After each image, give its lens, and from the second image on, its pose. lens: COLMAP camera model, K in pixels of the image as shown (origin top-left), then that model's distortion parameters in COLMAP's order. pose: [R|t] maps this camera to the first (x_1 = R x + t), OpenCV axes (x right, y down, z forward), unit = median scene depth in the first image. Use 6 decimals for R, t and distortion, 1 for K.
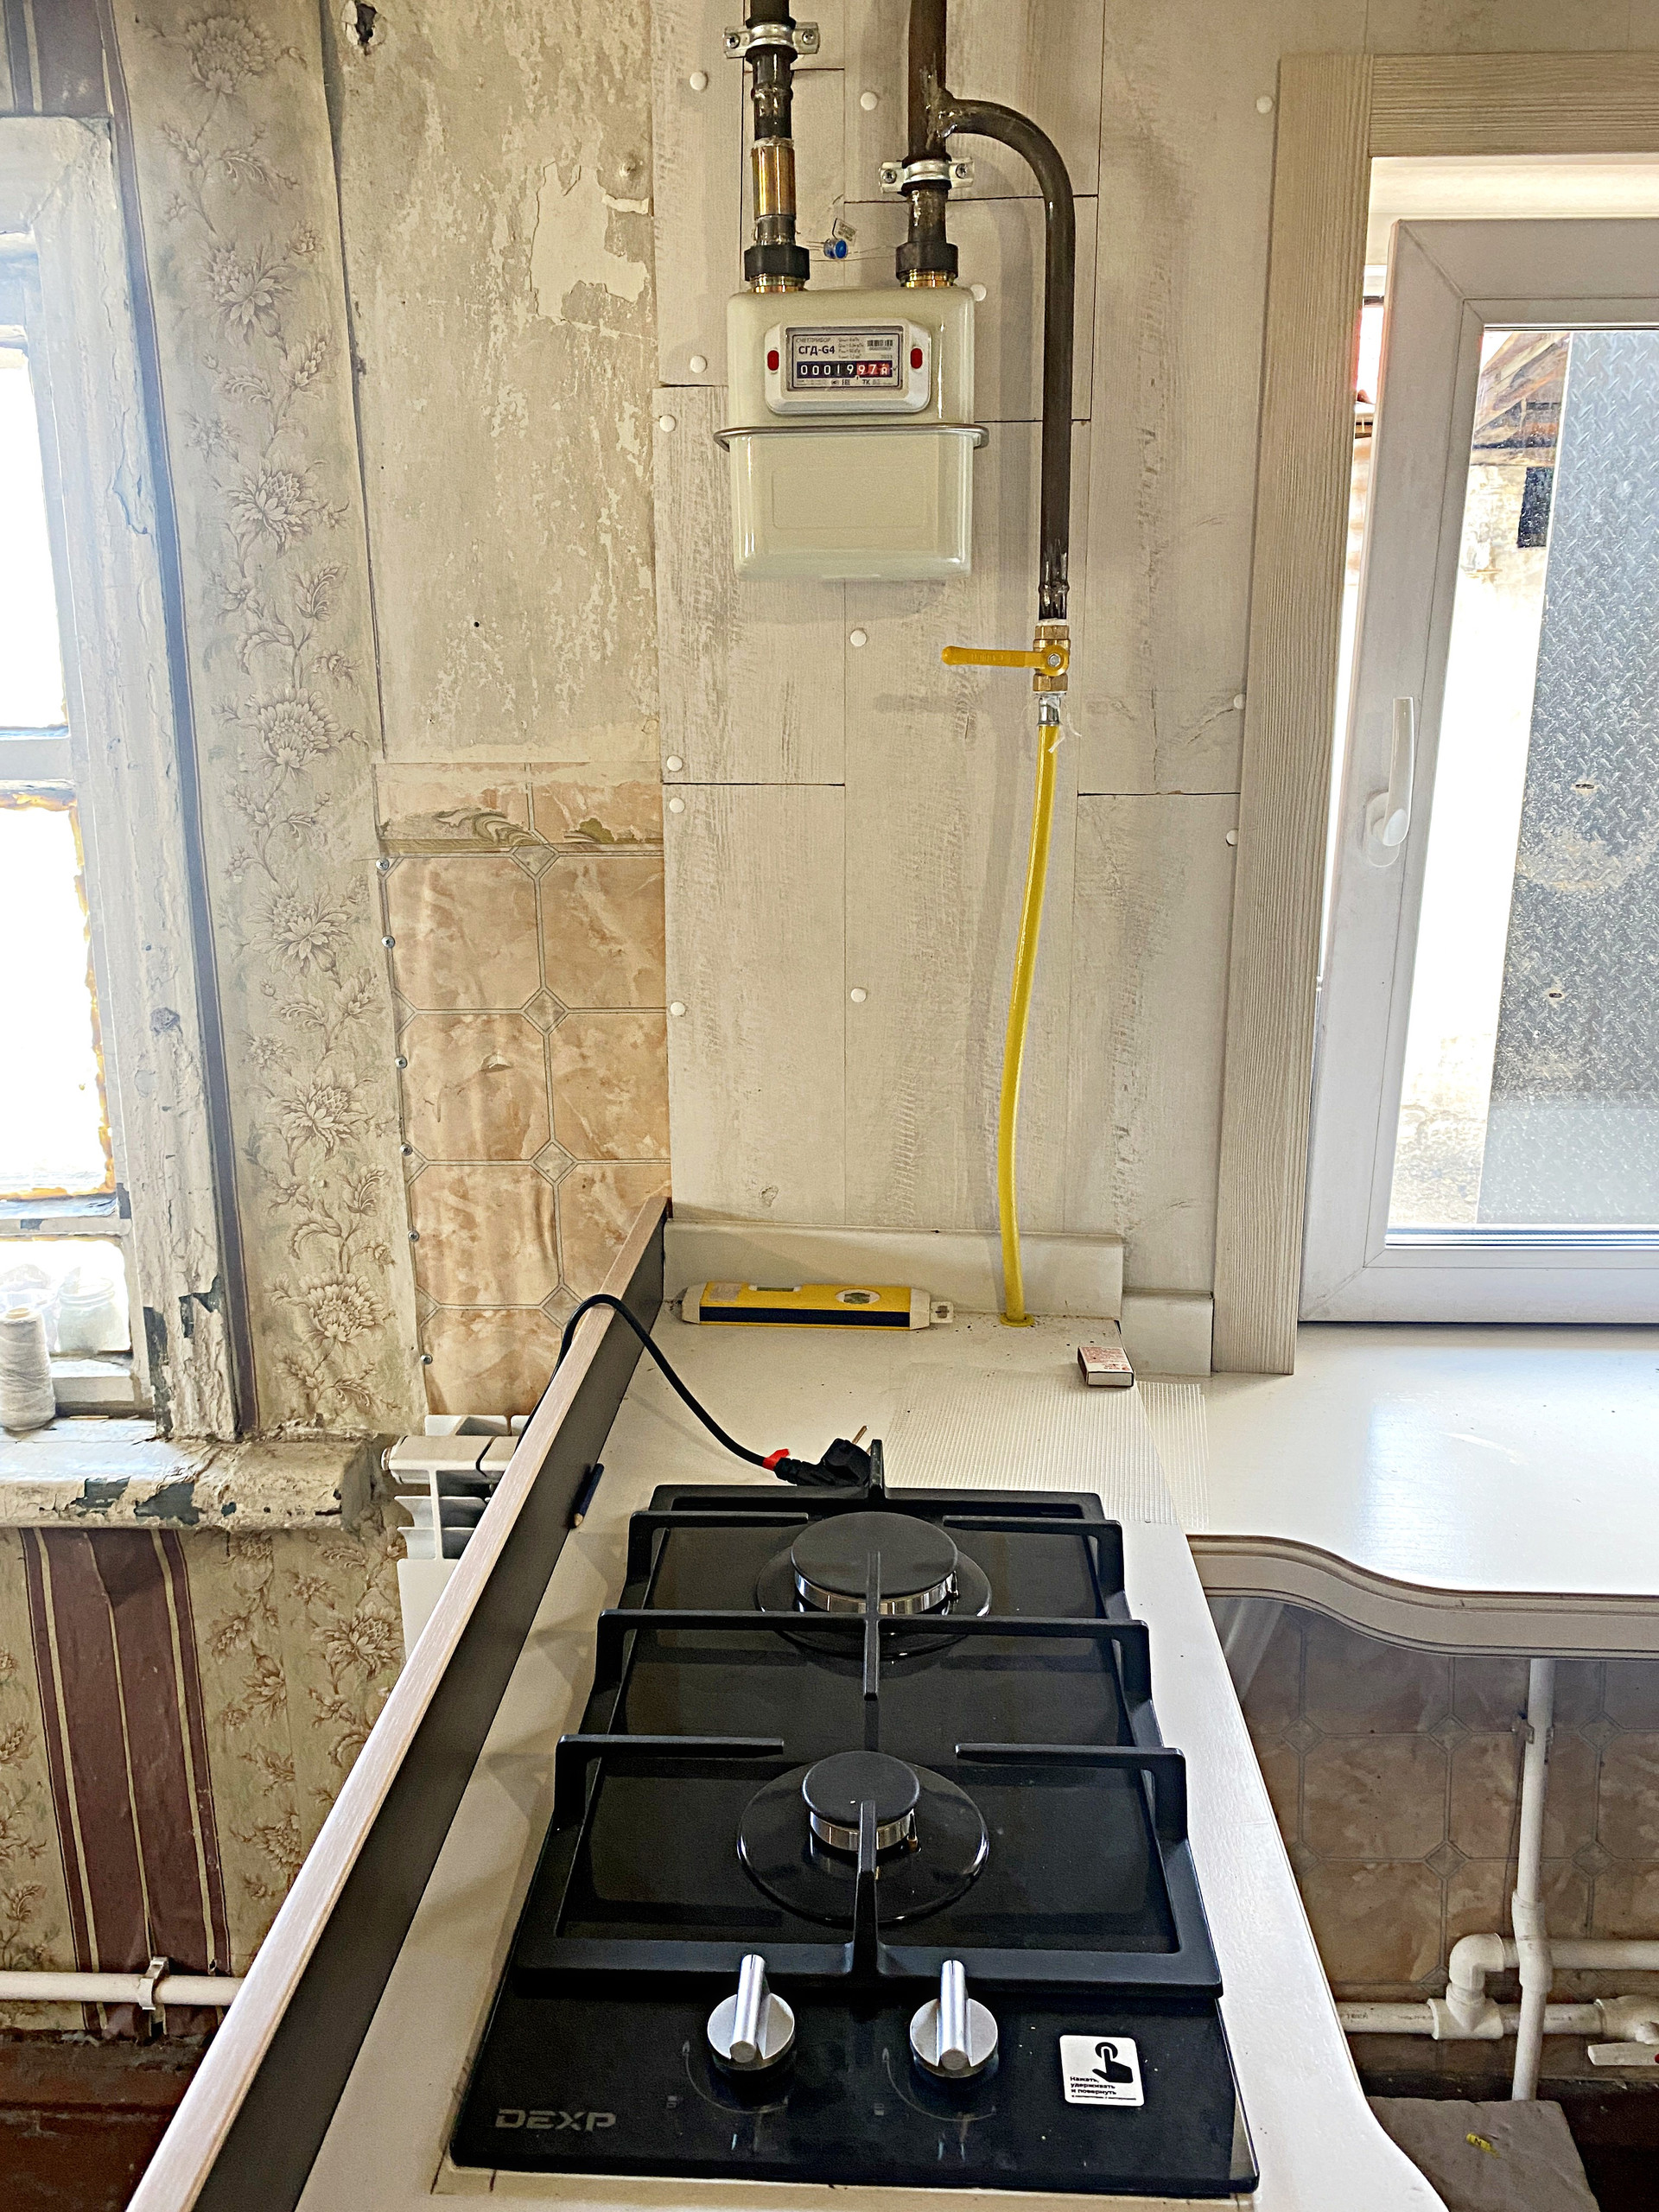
lens RADIAL K [[1692.3, 0, 846.9], [0, 1692.3, 1078.0], [0, 0, 1]] dist [0.014444, -0.010680]
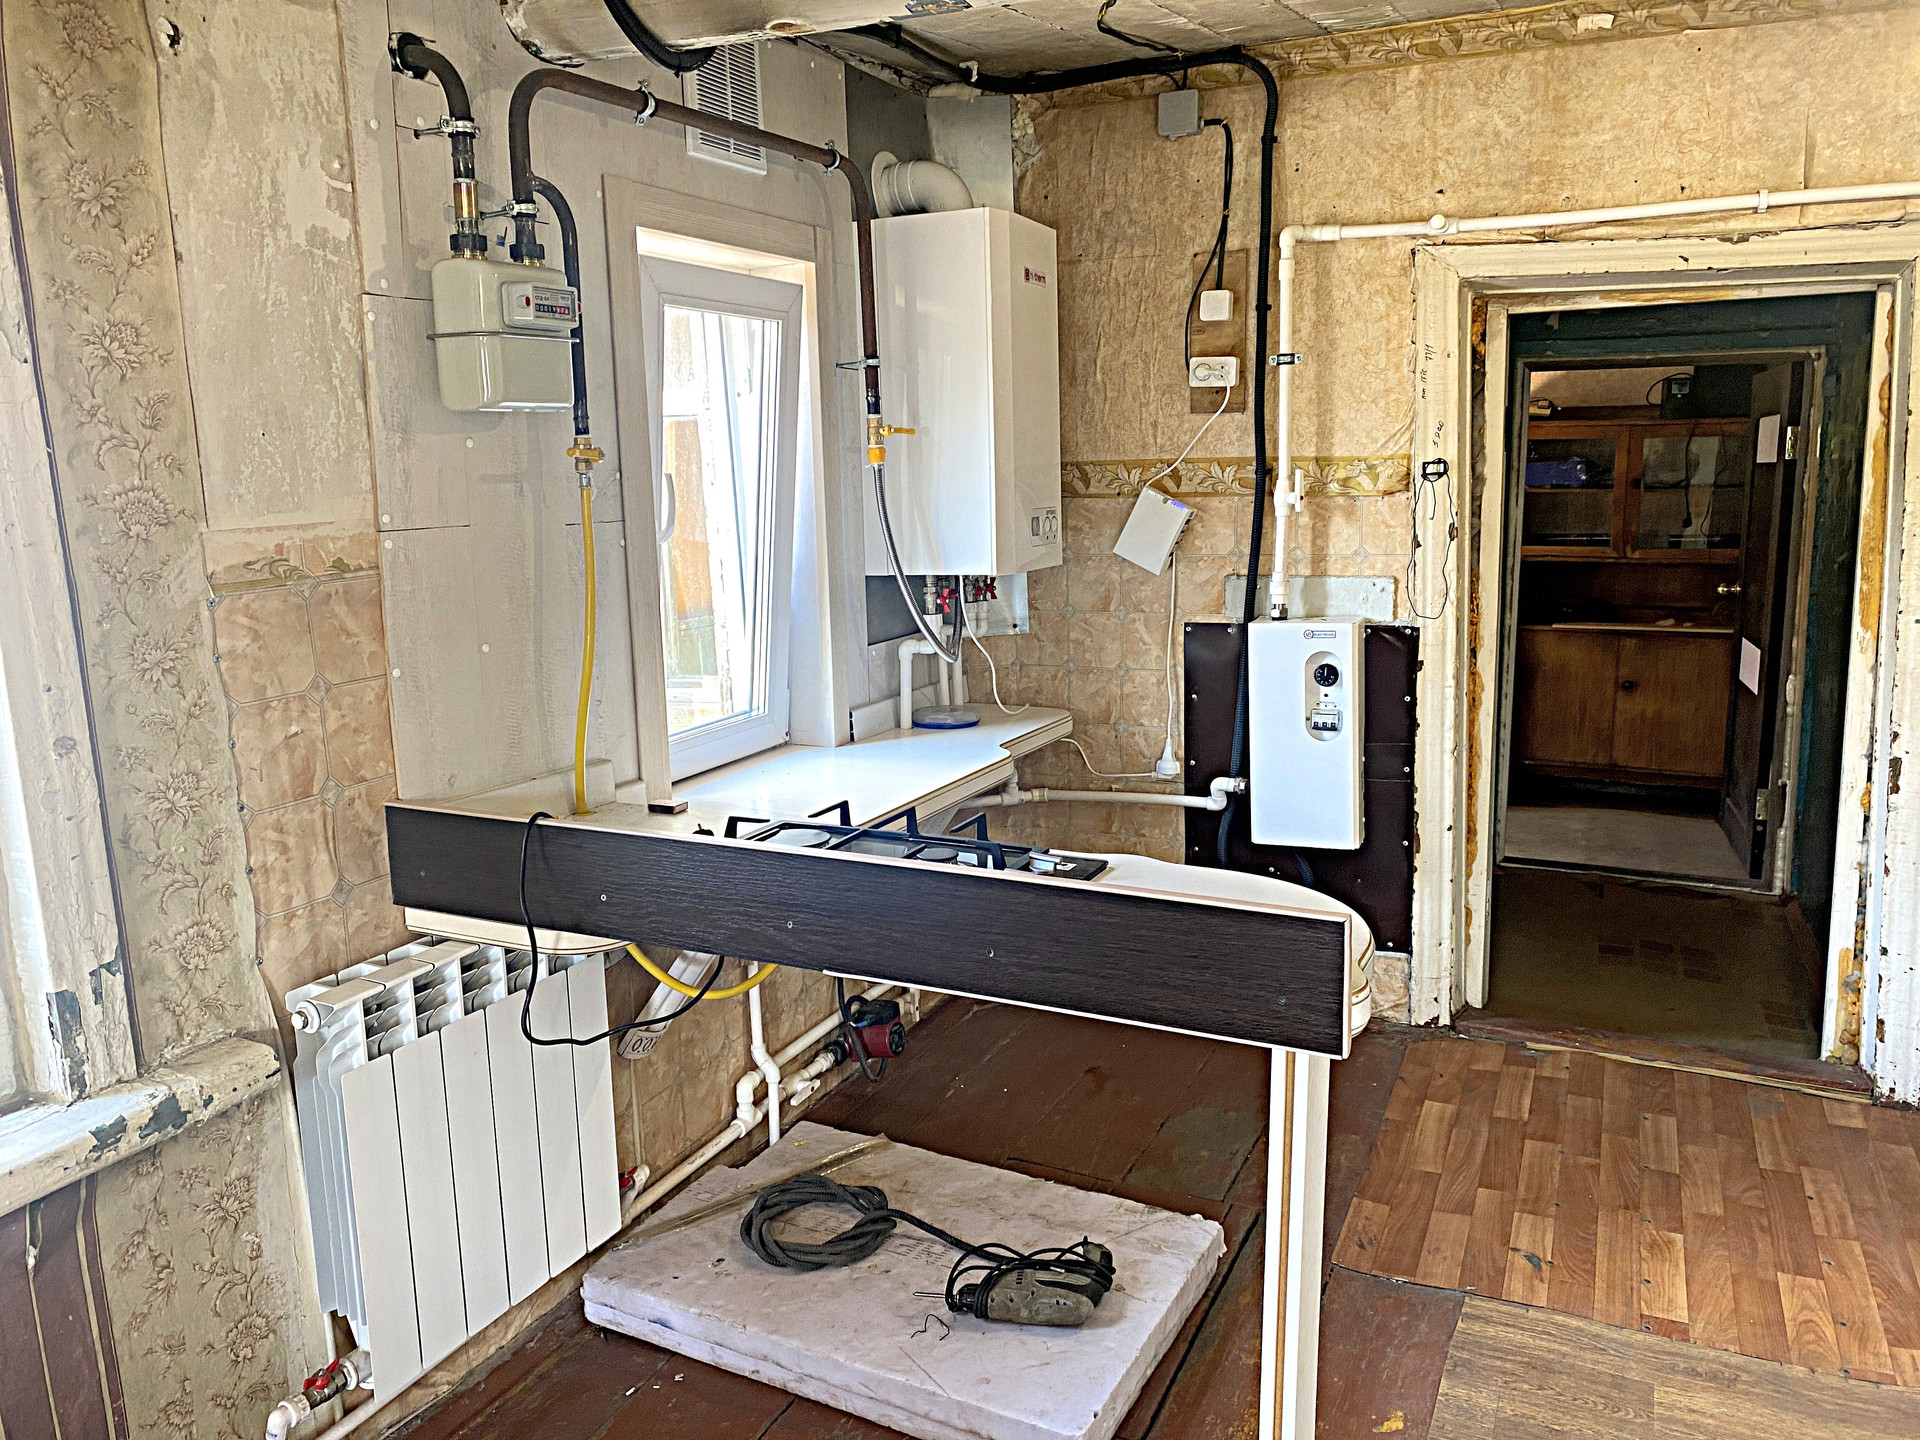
lens RADIAL K [[1468.9, 0, 951.9], [0, 1468.9, 709.0], [0, 0, 1]] dist [0.014444, -0.010680]
pose [[0.400723, -0.162937, 0.901595, -1.184300], [0.225375, 0.971352, 0.075374, 0.004814], [-0.888047, 0.172993, 0.425965, -0.043938]]
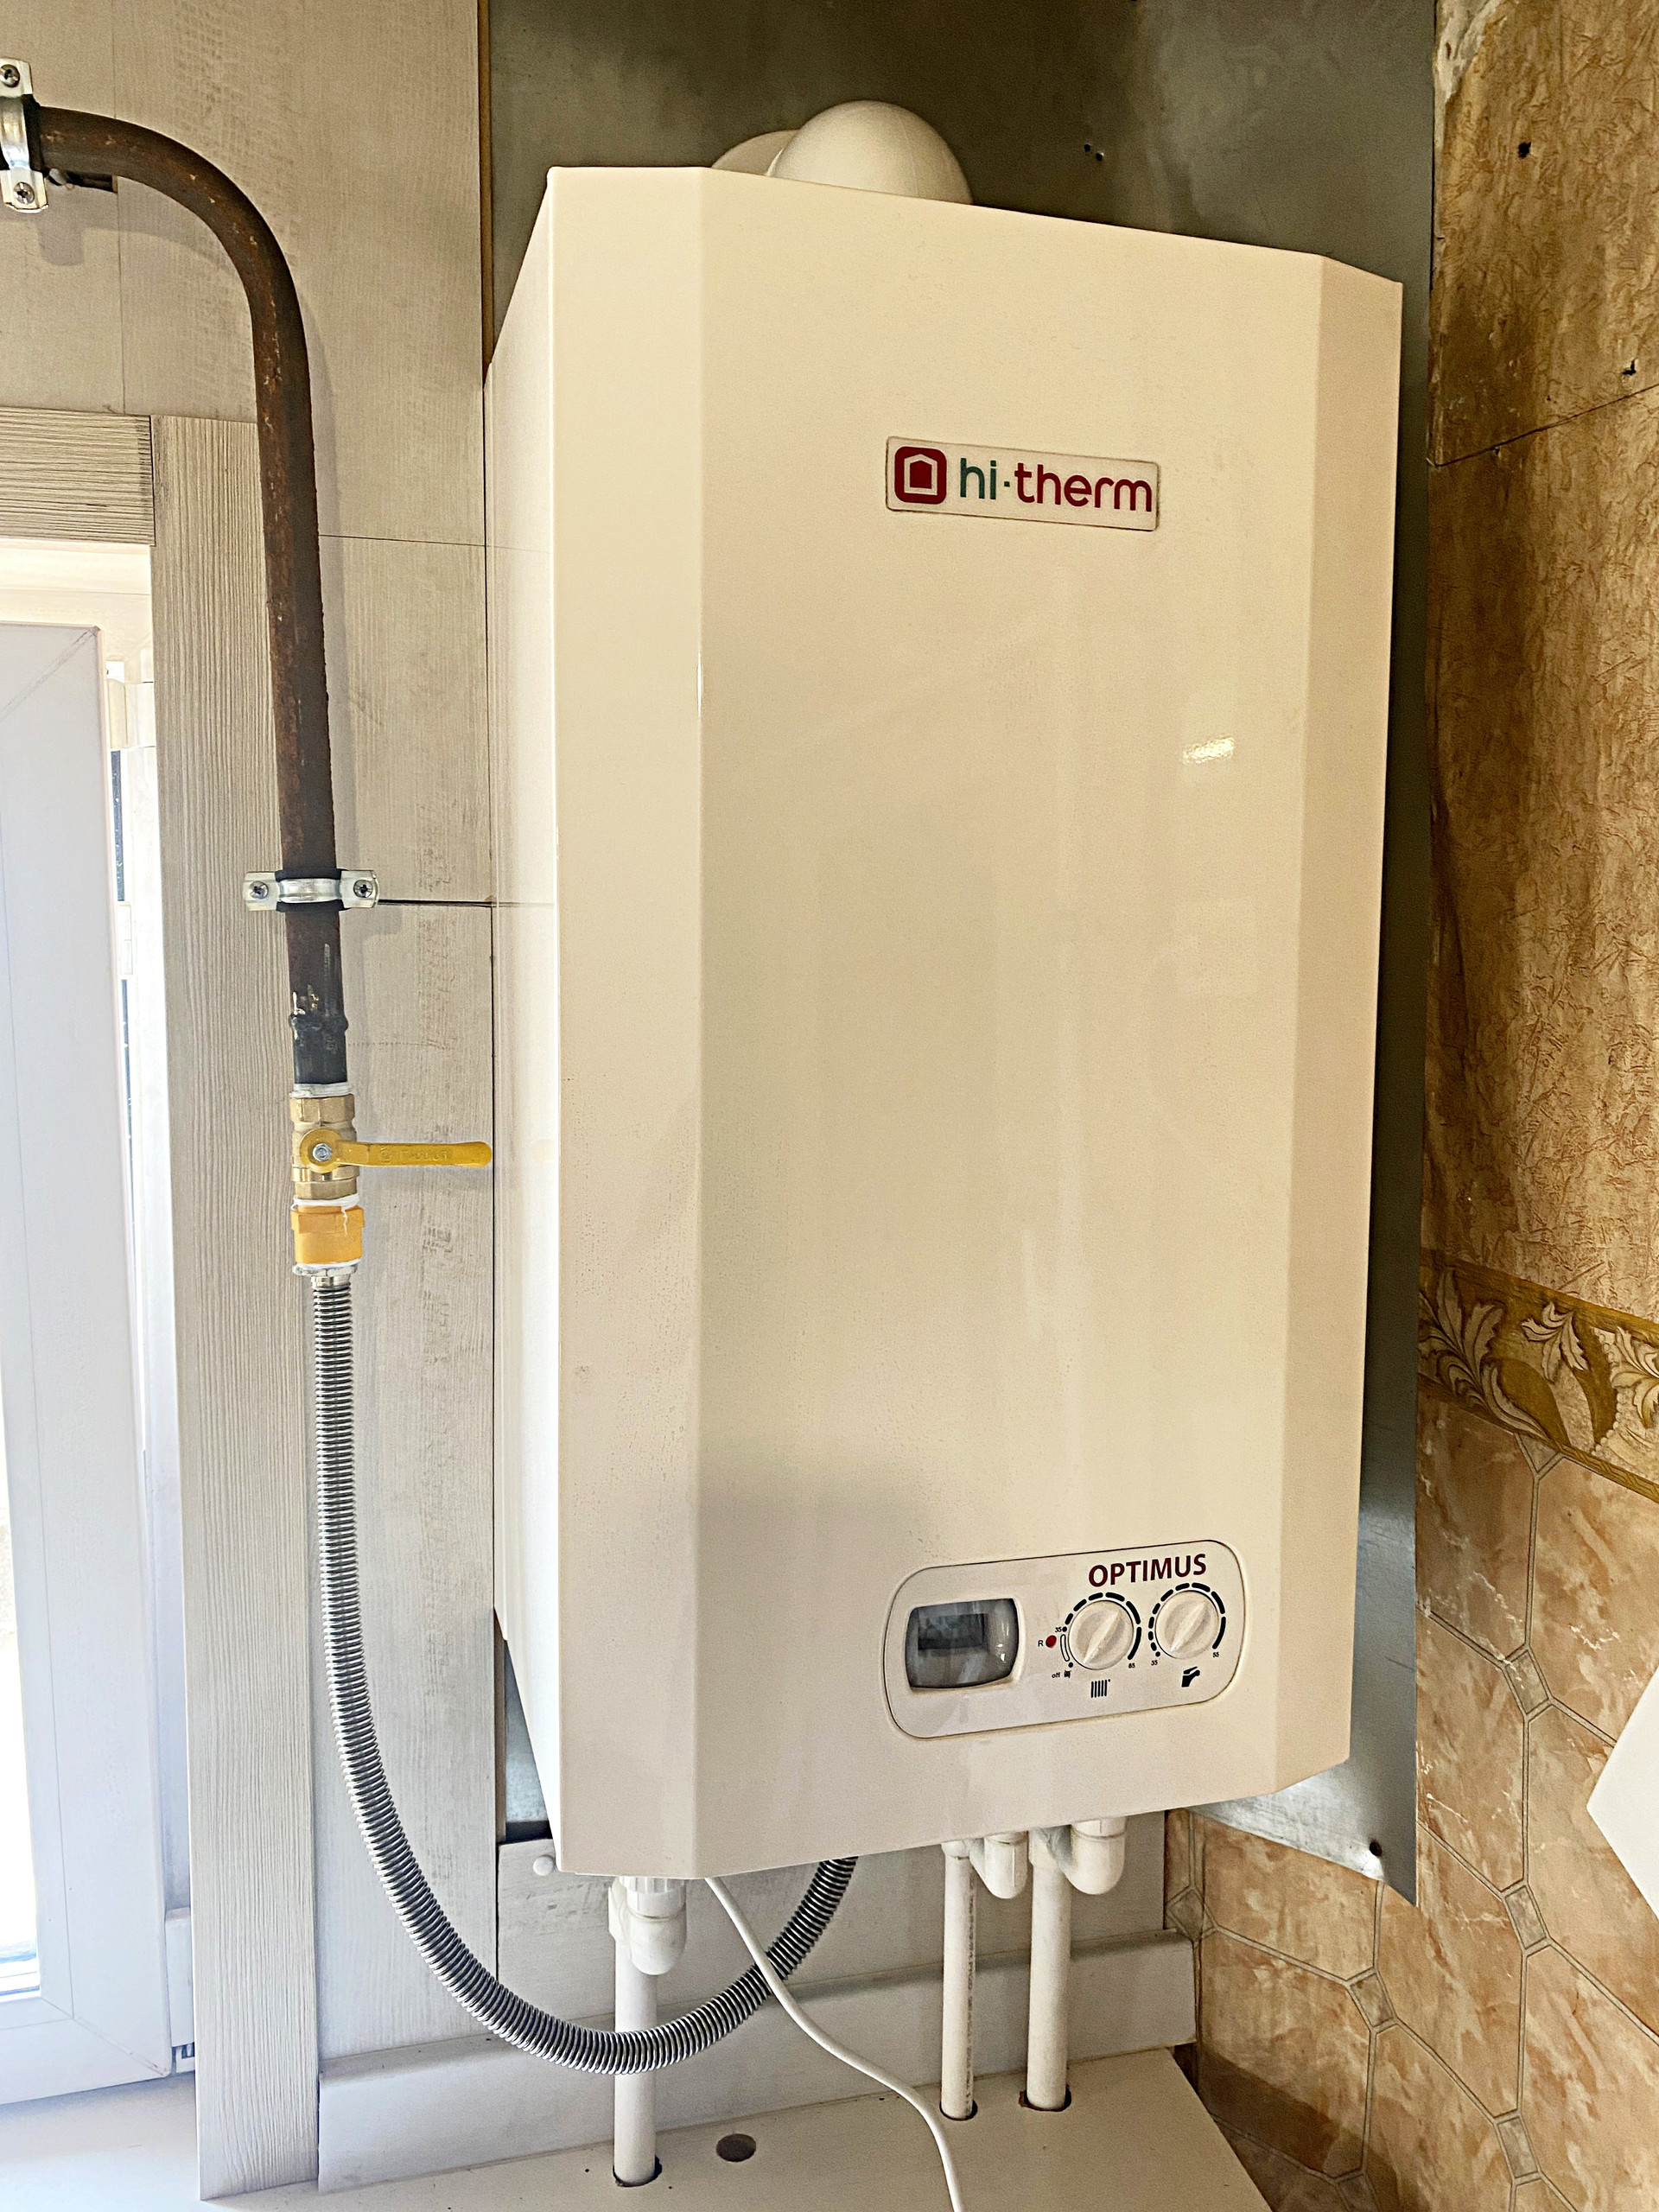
lens RADIAL K [[1692.3, 0, 846.9], [0, 1692.3, 1078.0], [0, 0, 1]] dist [0.014444, -0.010680]
pose [[0.957254, -0.021222, 0.288468, 0.754025], [0.056416, 0.991850, -0.114242, -0.192591], [-0.283692, 0.125633, 0.950650, 0.214579]]
